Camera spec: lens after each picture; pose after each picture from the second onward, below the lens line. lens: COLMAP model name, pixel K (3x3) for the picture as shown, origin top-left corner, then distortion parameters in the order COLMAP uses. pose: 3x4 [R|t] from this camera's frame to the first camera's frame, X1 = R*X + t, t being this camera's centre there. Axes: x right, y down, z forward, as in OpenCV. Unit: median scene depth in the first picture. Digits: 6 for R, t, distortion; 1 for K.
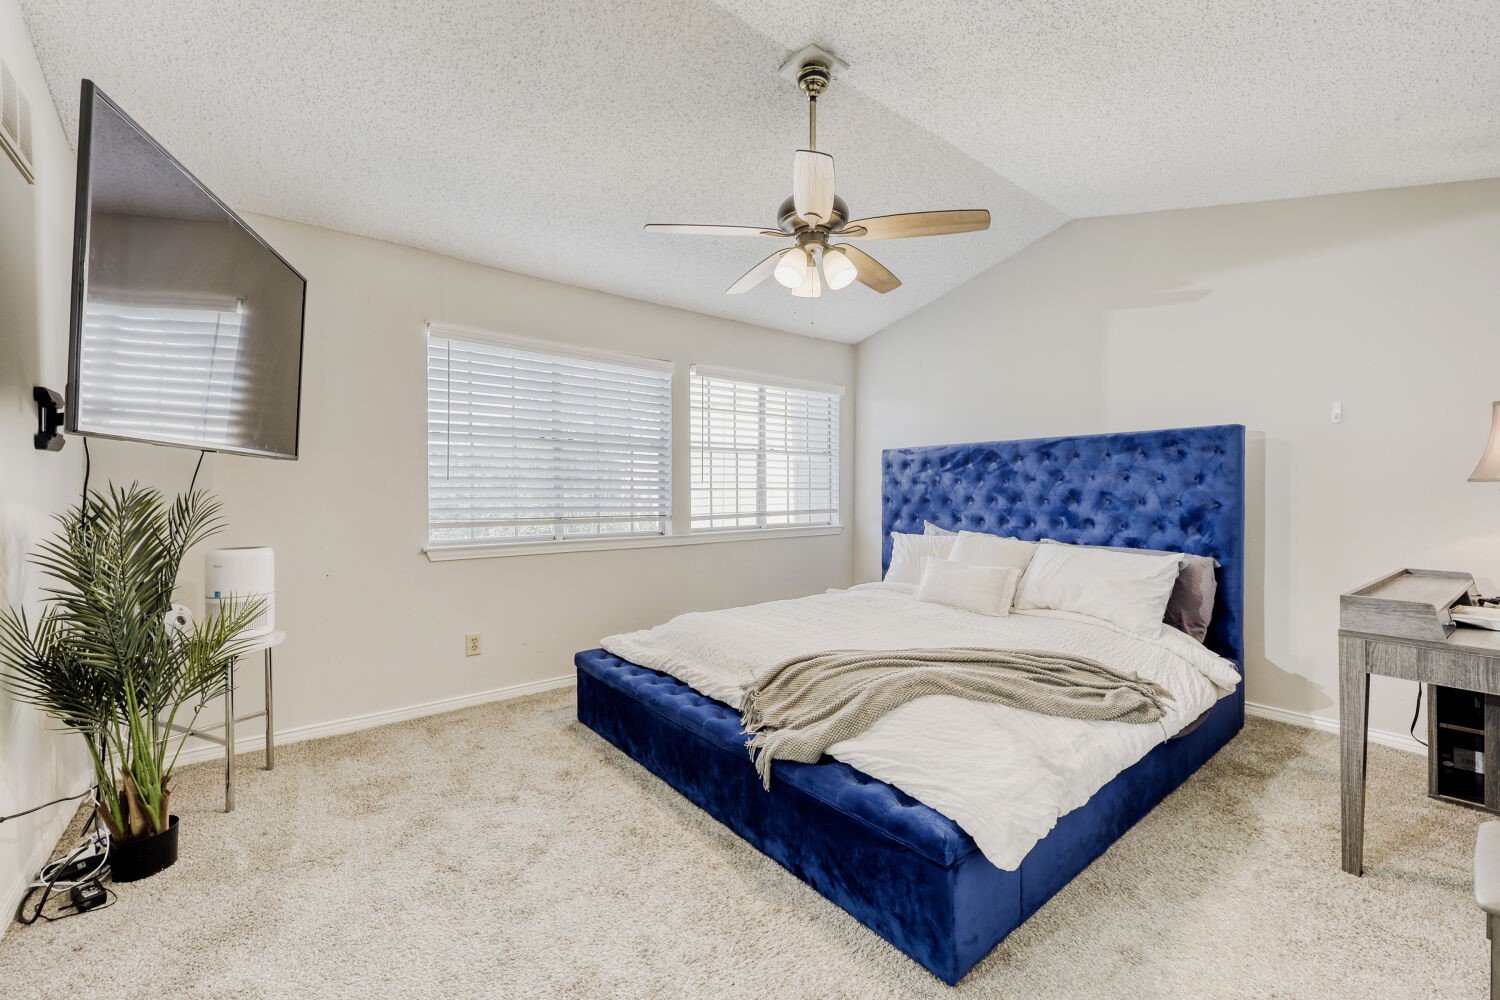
lens RADIAL K [[617.6, 0, 750.0], [0, 617.6, 500.0], [0, 0, 1]] dist [0.000983, -0.000046]
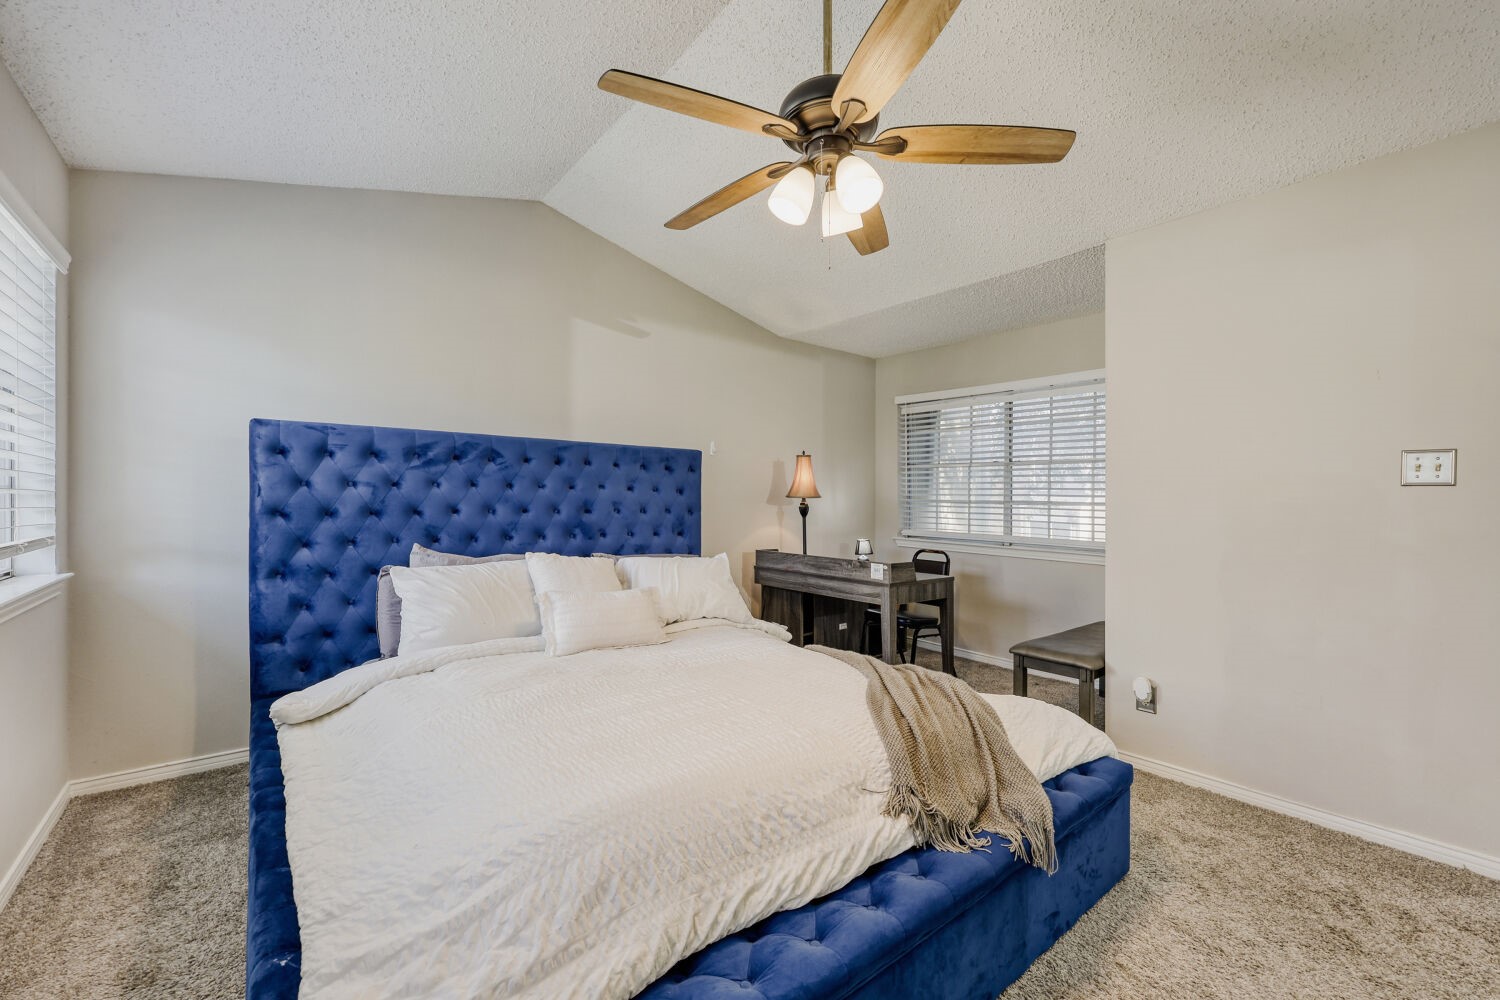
lens RADIAL K [[617.6, 0, 750.0], [0, 617.6, 500.0], [0, 0, 1]] dist [0.000983, -0.000046]
pose [[0.001772, 0.003972, 0.999991, -0.379999], [0.001696, 0.999991, -0.003975, -0.009686], [-0.999997, 0.001703, 0.001766, 0.673705]]
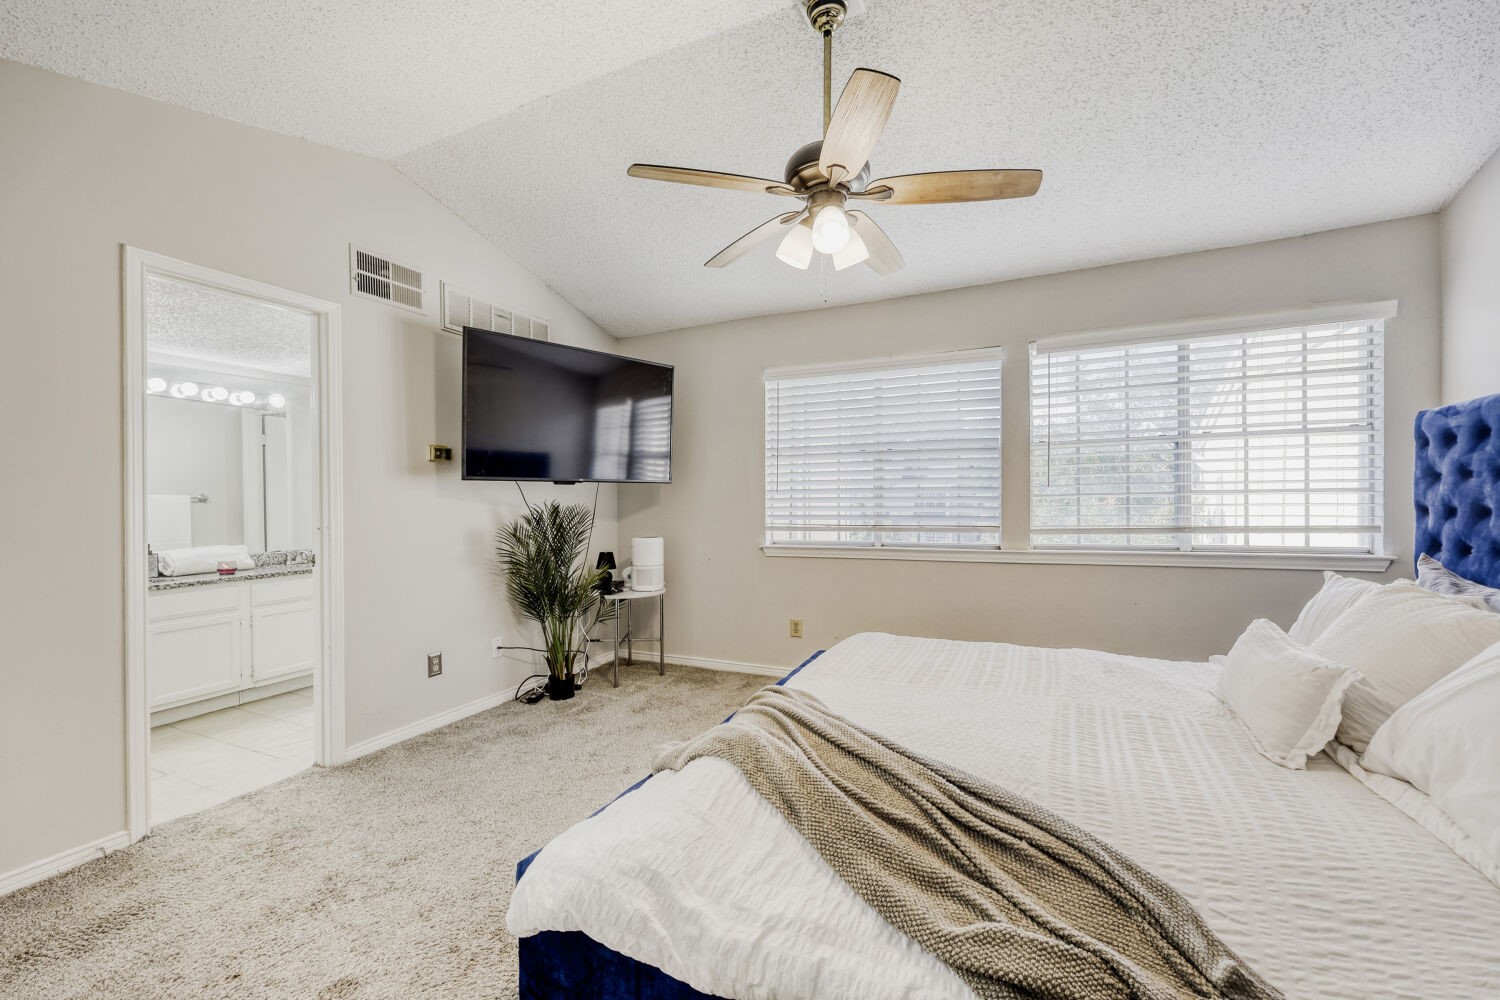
lens RADIAL K [[611.9, 0, 757.0], [0, 611.9, 506.8], [0, 0, 1]] dist [-0.000110, -0.000134]
pose [[0.443250, 0.001558, -0.896397, 0.502151], [0.000582, 0.999998, 0.002026, -0.004891], [0.896398, -0.001420, 0.443248, 0.340115]]
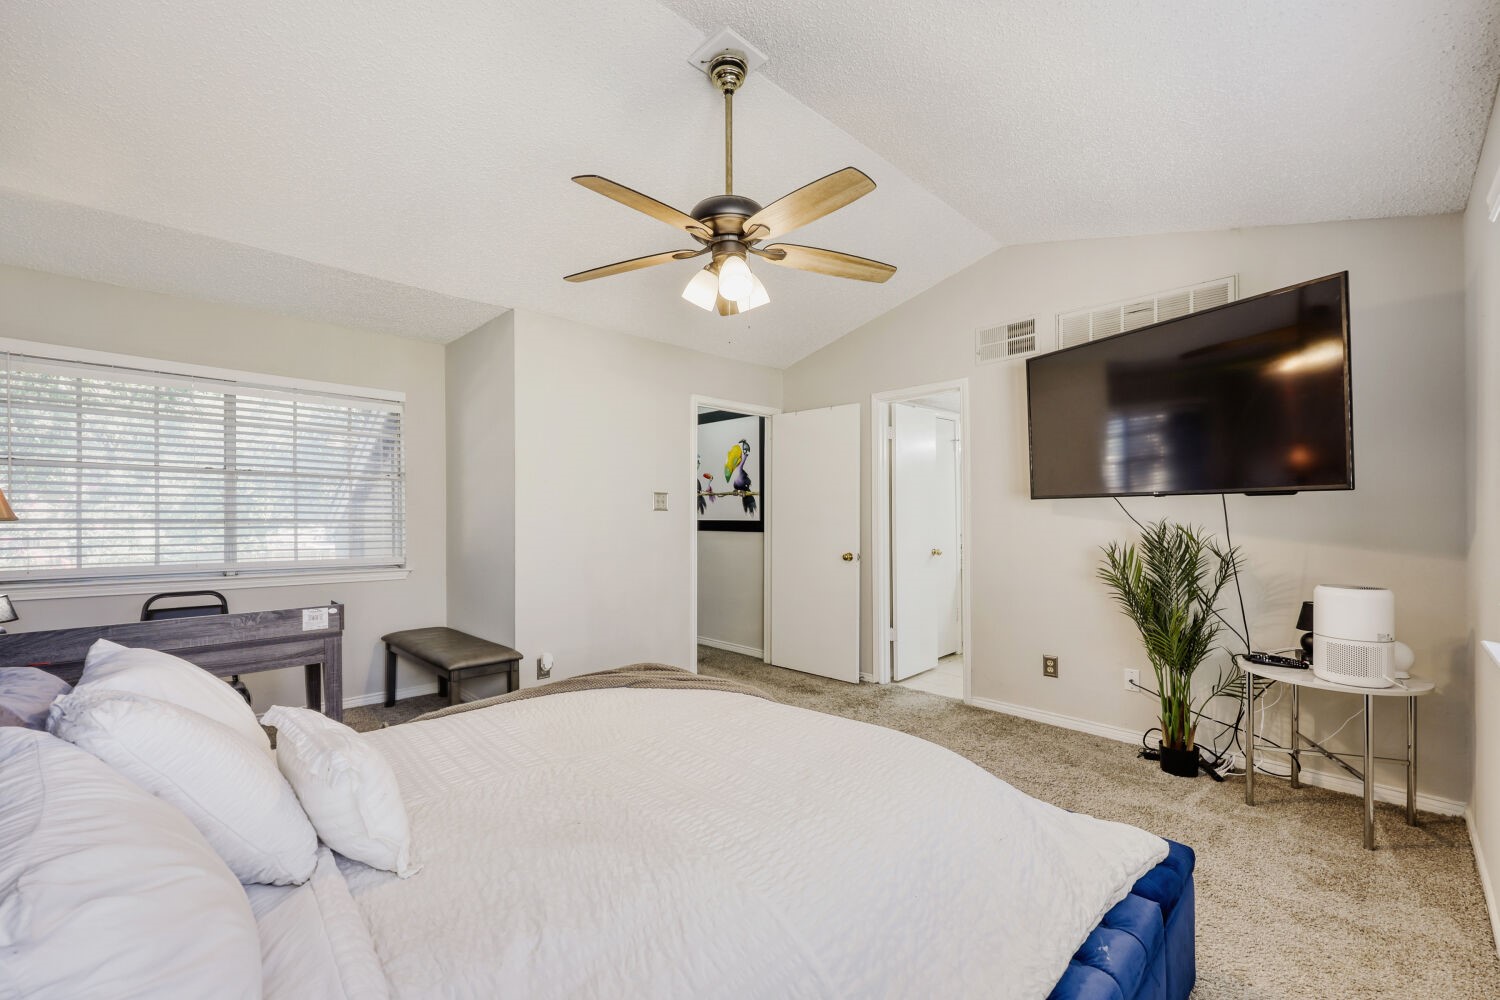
lens RADIAL K [[611.9, 0, 757.0], [0, 611.9, 506.8], [0, 0, 1]] dist [-0.000110, -0.000134]
pose [[-0.994461, 0.002418, -0.105074, 0.094760], [0.002317, 0.999997, 0.001084, -0.029273], [0.105076, 0.000835, -0.994464, 1.179500]]
